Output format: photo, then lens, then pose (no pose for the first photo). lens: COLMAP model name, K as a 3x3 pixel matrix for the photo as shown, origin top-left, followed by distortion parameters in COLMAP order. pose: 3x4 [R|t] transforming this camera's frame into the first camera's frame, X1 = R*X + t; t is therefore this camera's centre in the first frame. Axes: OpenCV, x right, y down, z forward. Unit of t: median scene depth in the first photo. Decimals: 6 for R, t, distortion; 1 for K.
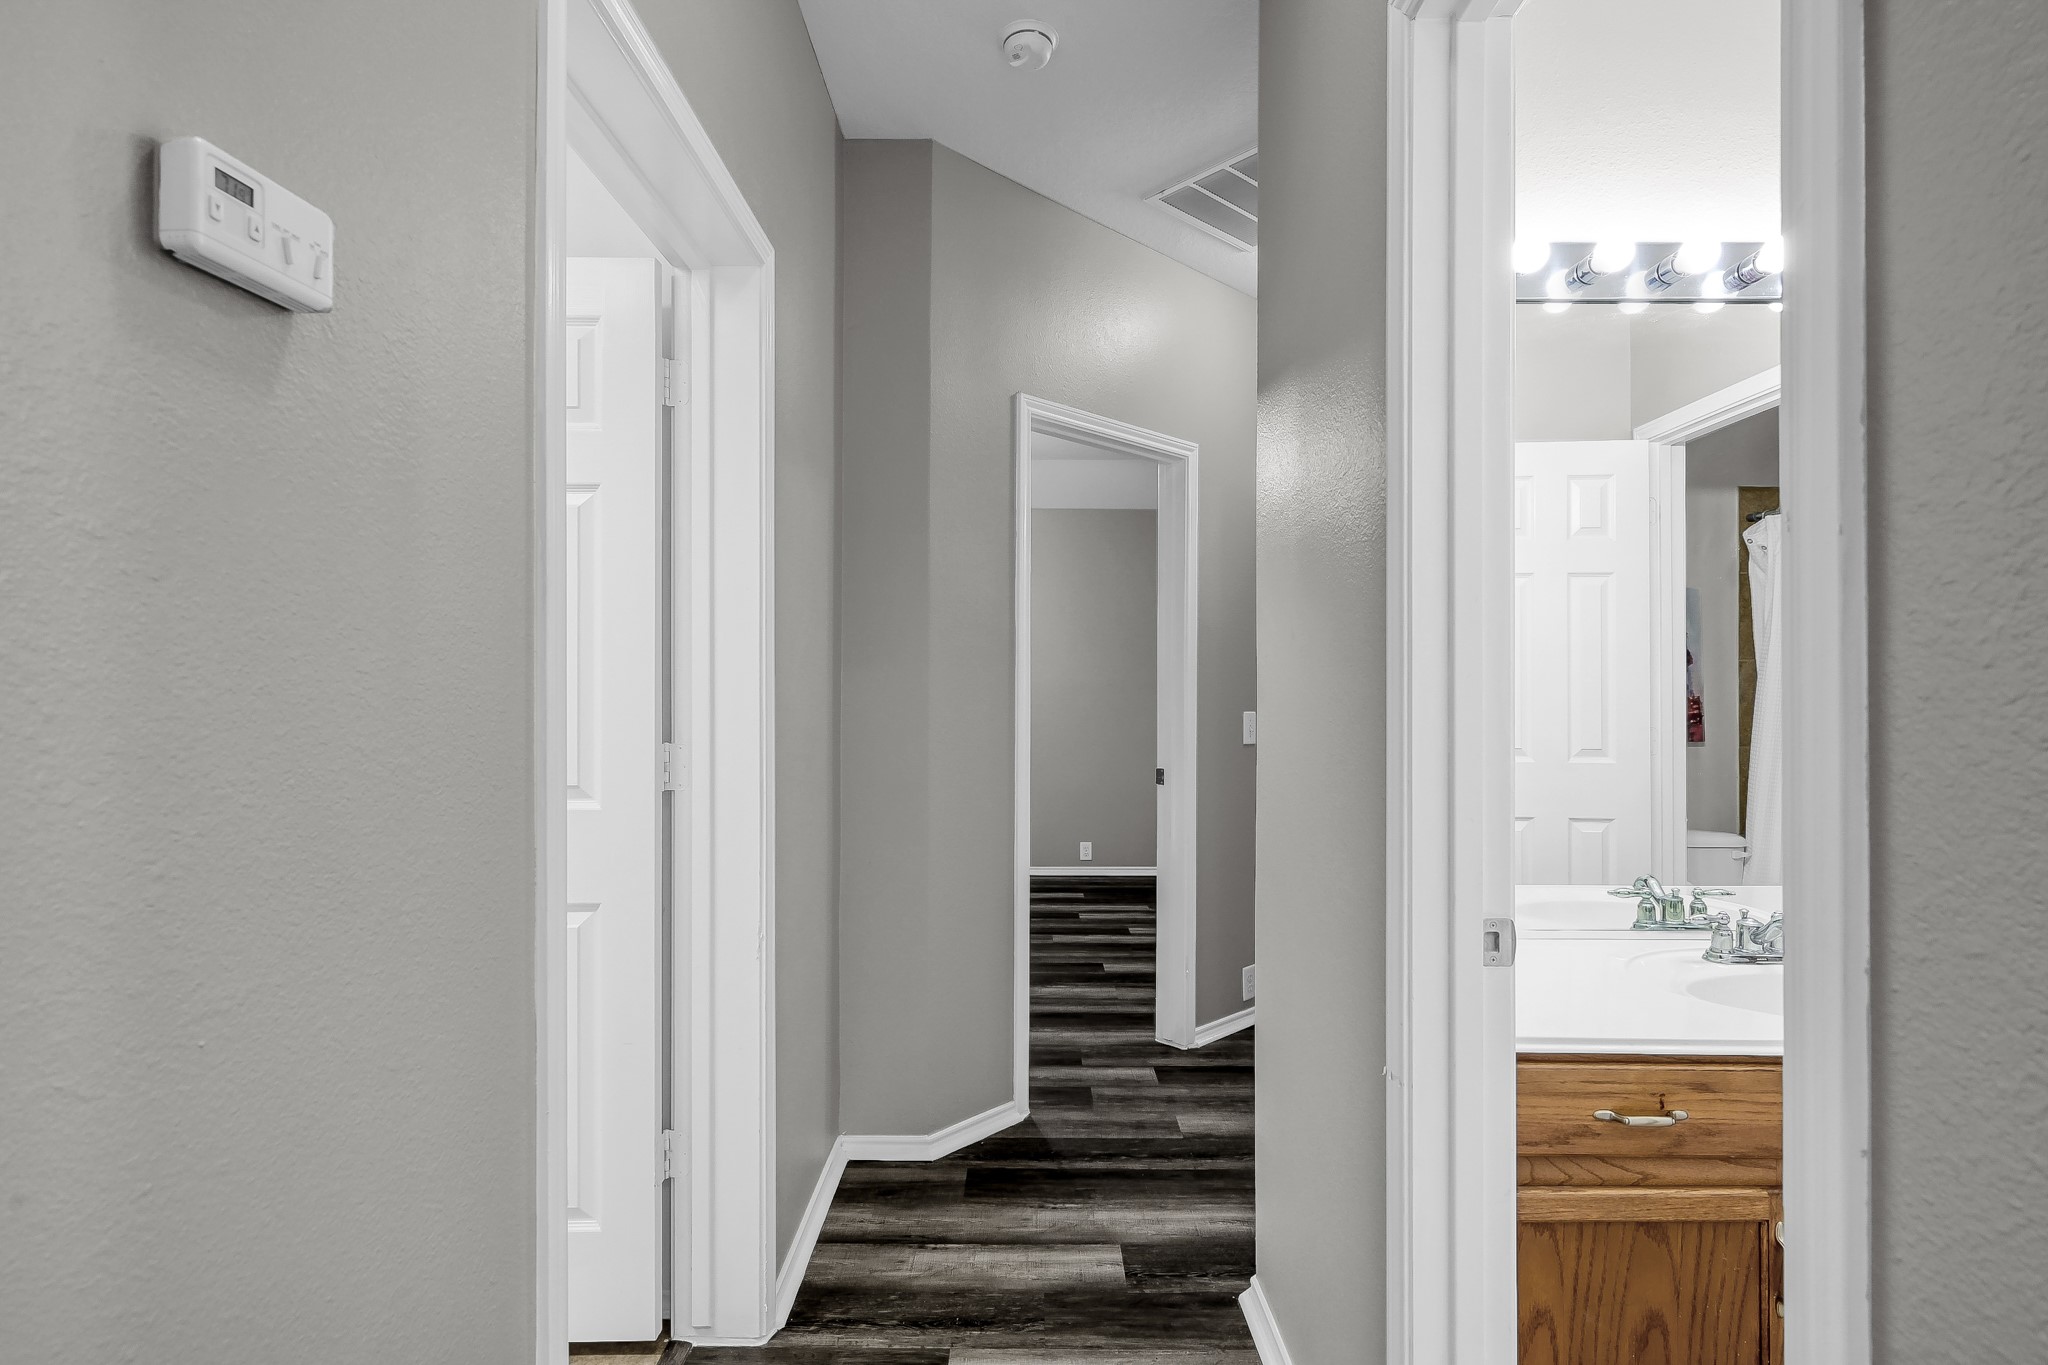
lens RADIAL K [[1015.1, 0, 1024.0], [0, 1015.1, 682.5], [0, 0, 1]] dist [0.004966, 0.001195]
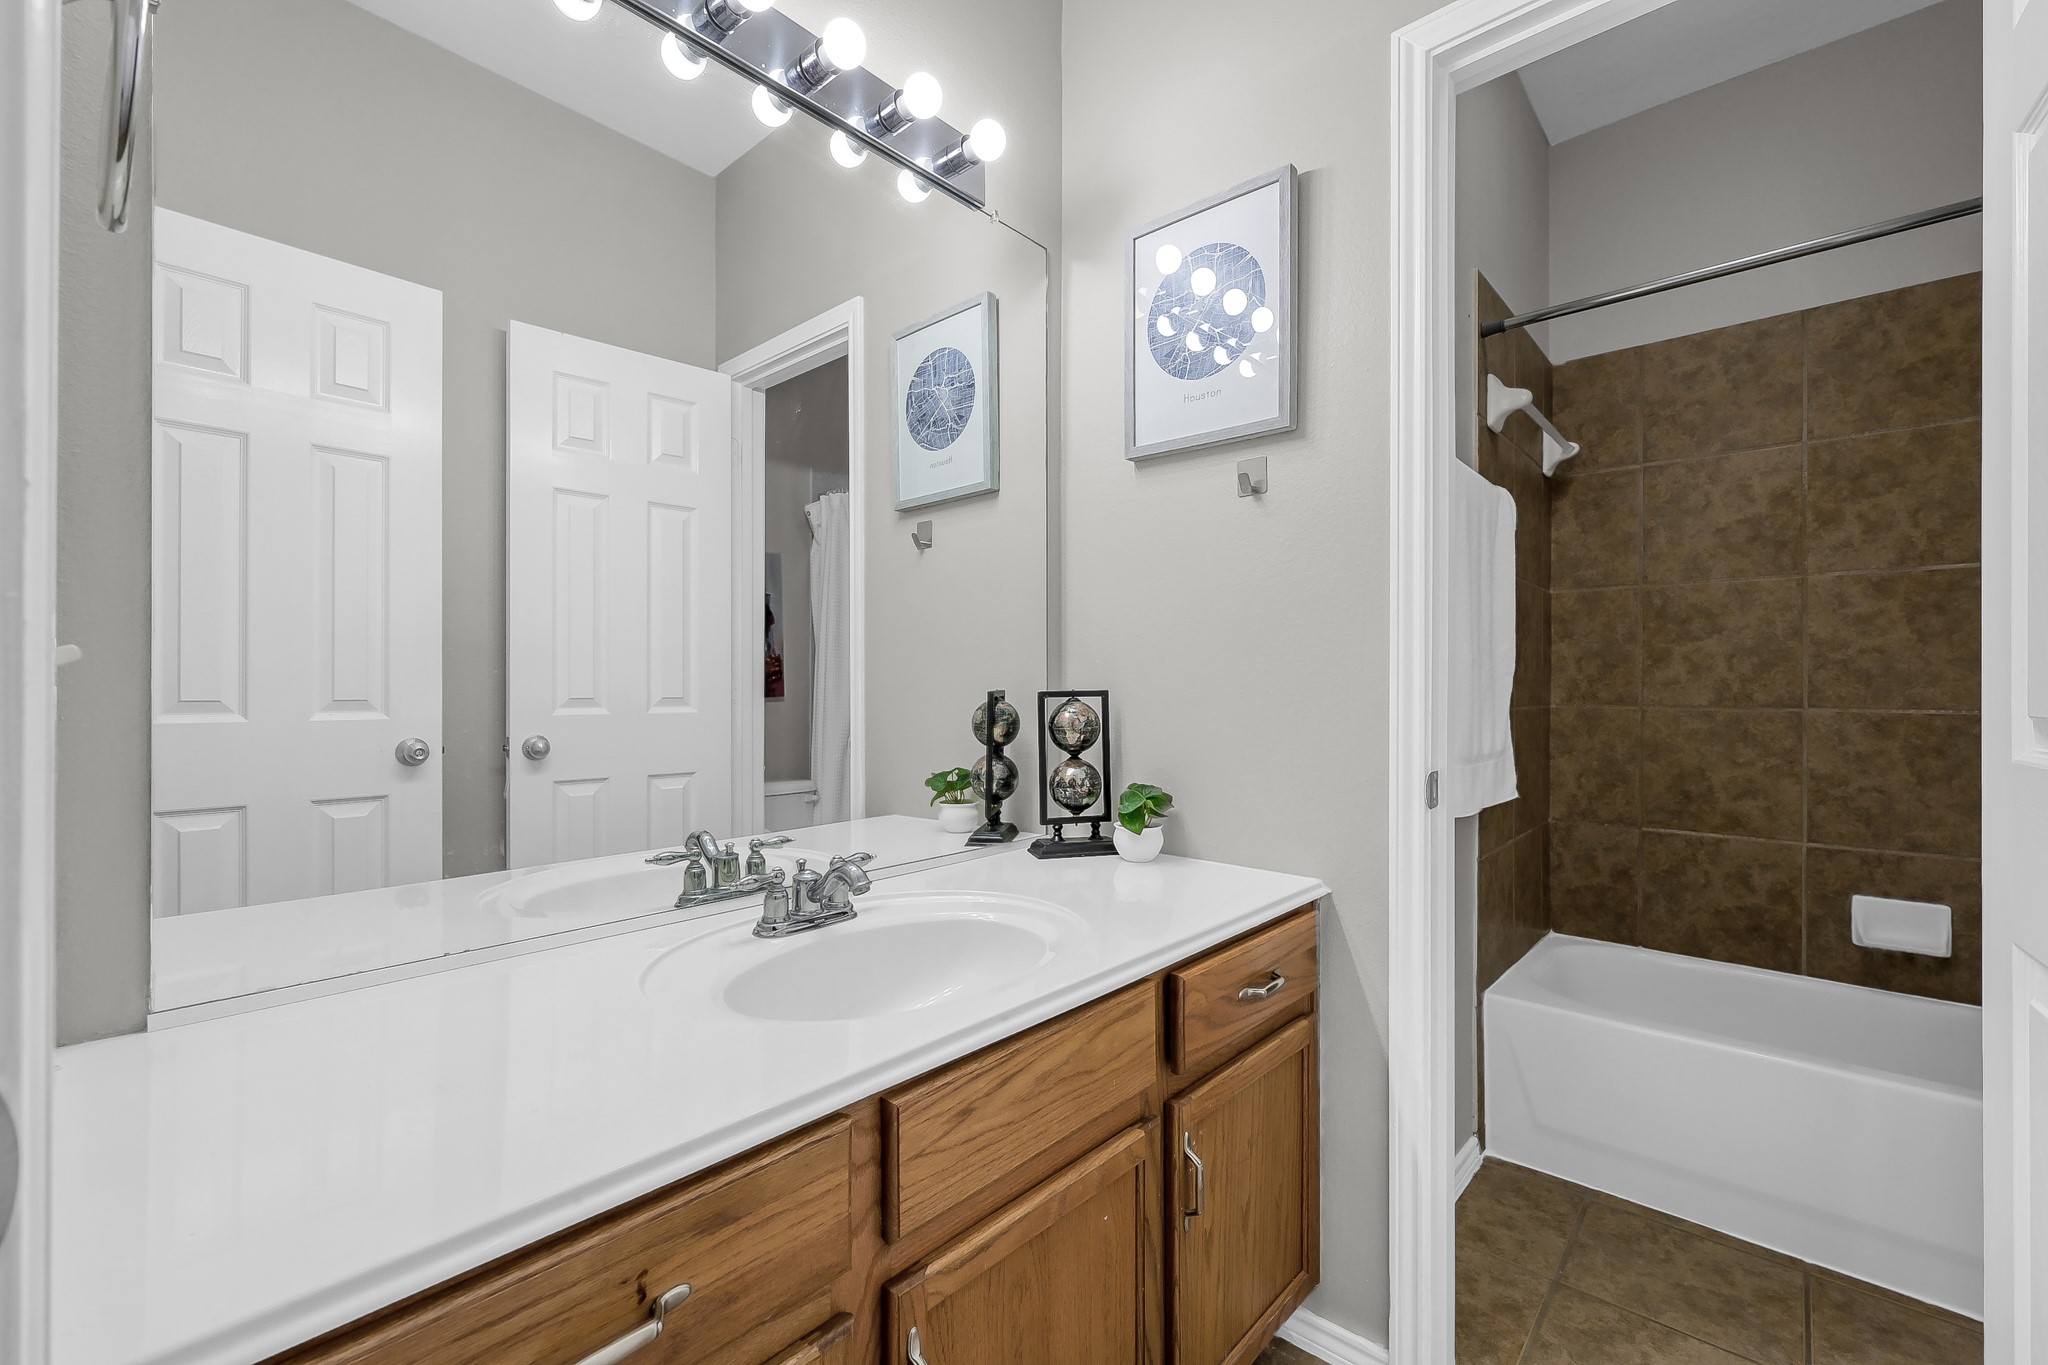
lens RADIAL K [[838.7, 0, 1021.9], [0, 838.7, 671.5], [0, 0, 1]] dist [-0.002097, 0.000194]
pose [[0.659743, 0.011650, 0.751401, 0.306985], [-0.000191, 0.999882, -0.015335, 0.082247], [-0.751491, 0.009974, 0.659668, 0.412039]]
